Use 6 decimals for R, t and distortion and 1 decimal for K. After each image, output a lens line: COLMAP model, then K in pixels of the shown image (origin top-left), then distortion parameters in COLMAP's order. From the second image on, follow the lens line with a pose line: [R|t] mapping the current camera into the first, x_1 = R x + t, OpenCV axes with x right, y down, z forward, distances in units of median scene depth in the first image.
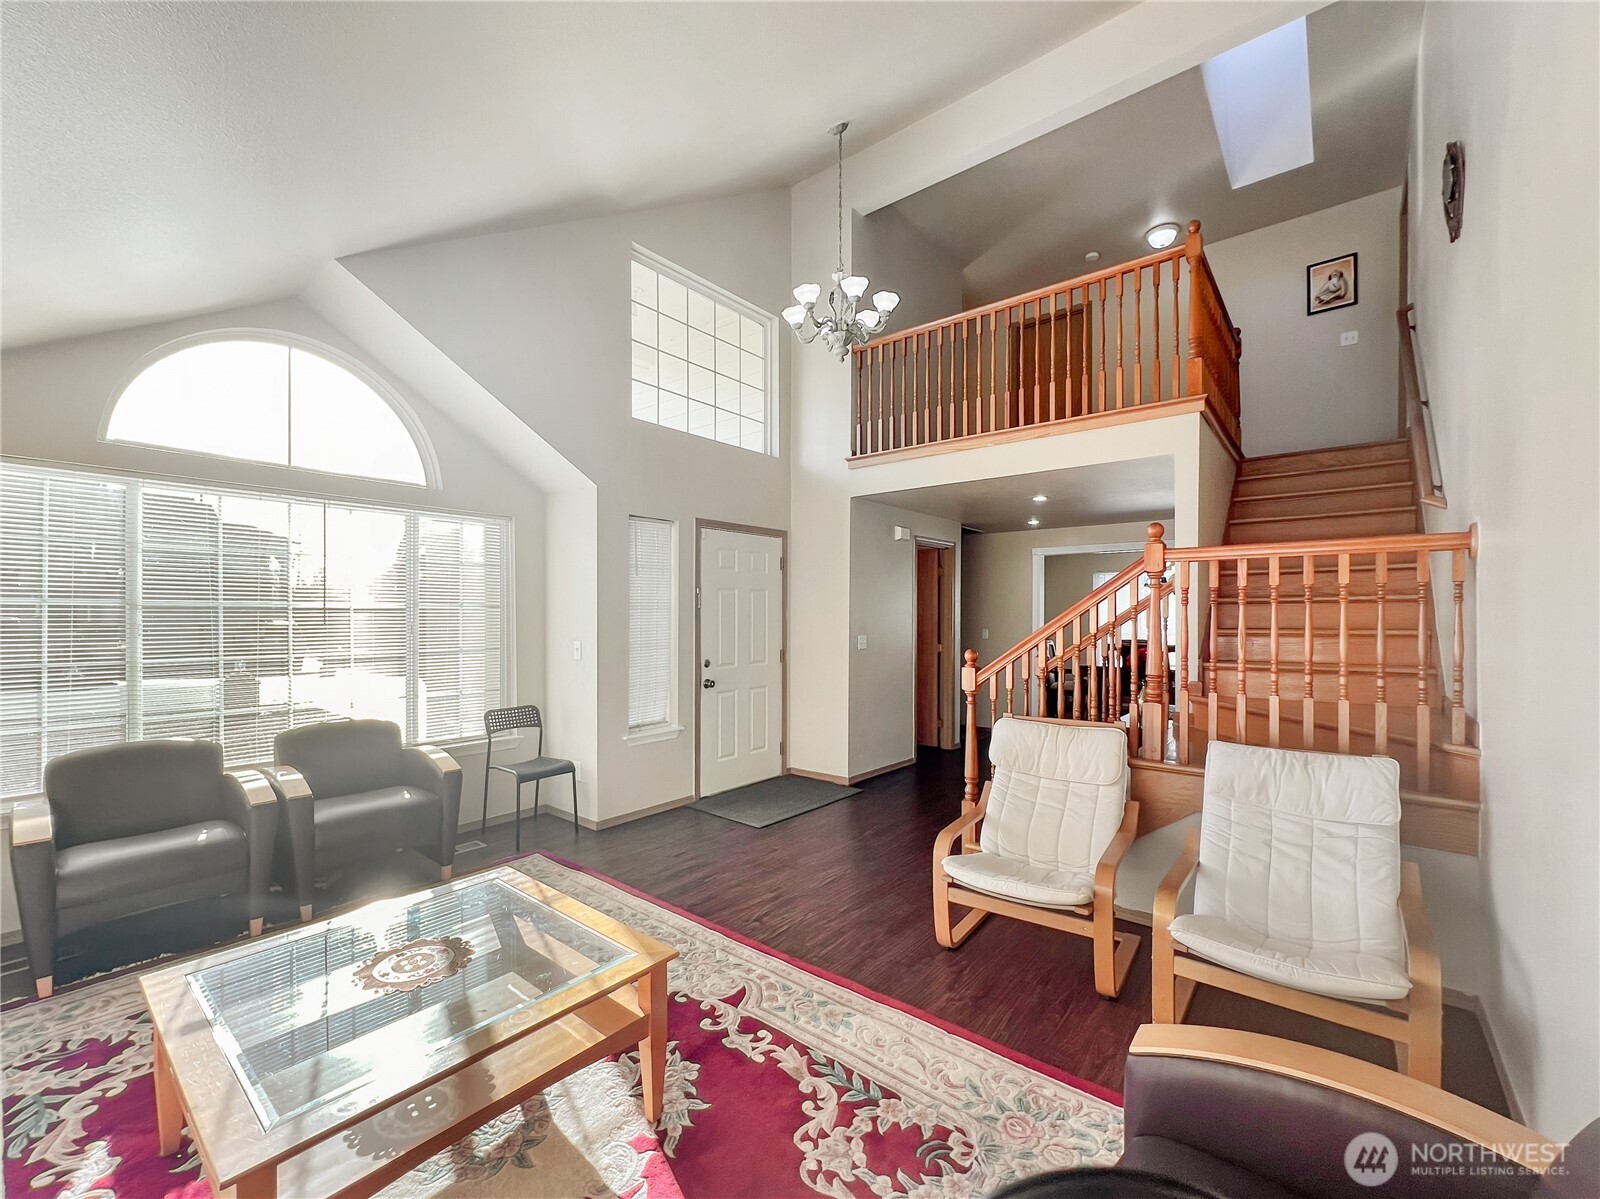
lens RADIAL K [[660.6, 0, 801.4], [0, 660.6, 618.8], [0, 0, 1]] dist [-0.000398, -0.000187]
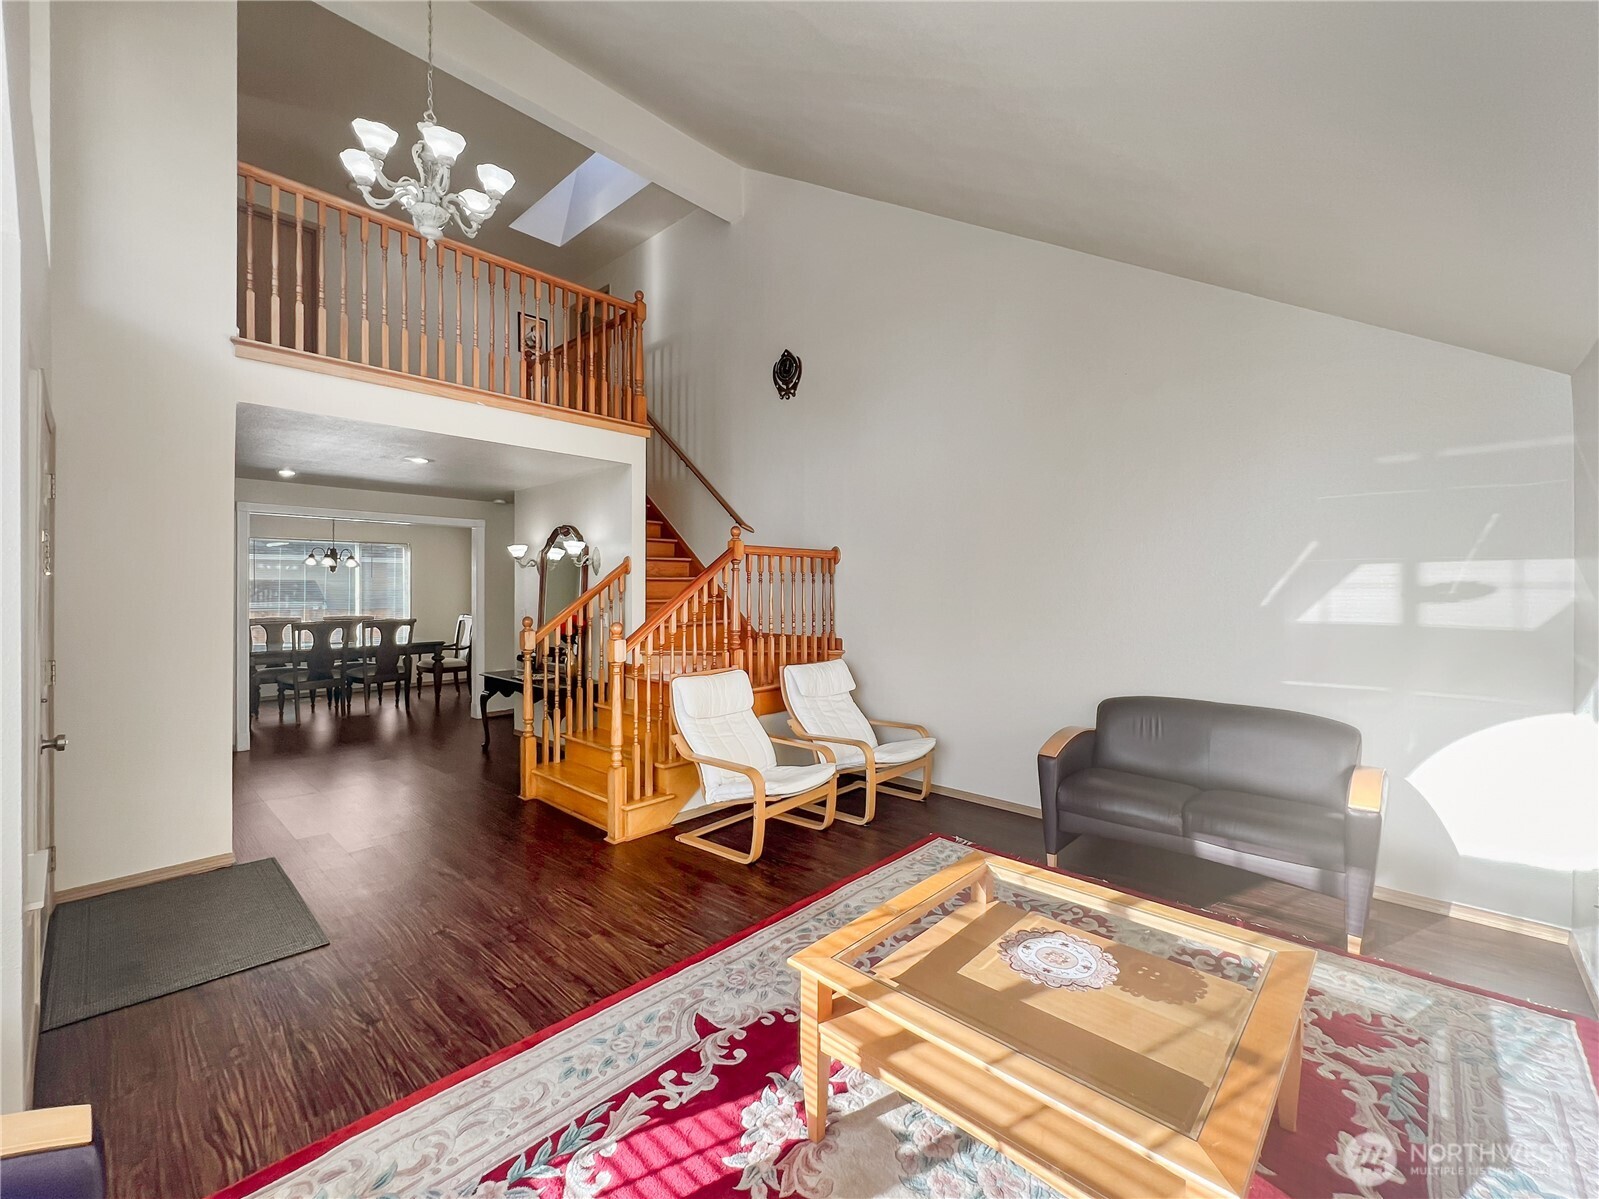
lens RADIAL K [[667.4, 0, 800.9], [0, 667.4, 586.2], [0, 0, 1]] dist [-0.001104, 0.000009]
pose [[0.066784, 0.005063, 0.997755, -0.851863], [0.006450, 0.999964, -0.005506, -0.003916], [-0.997747, 0.006804, 0.066749, 0.701906]]
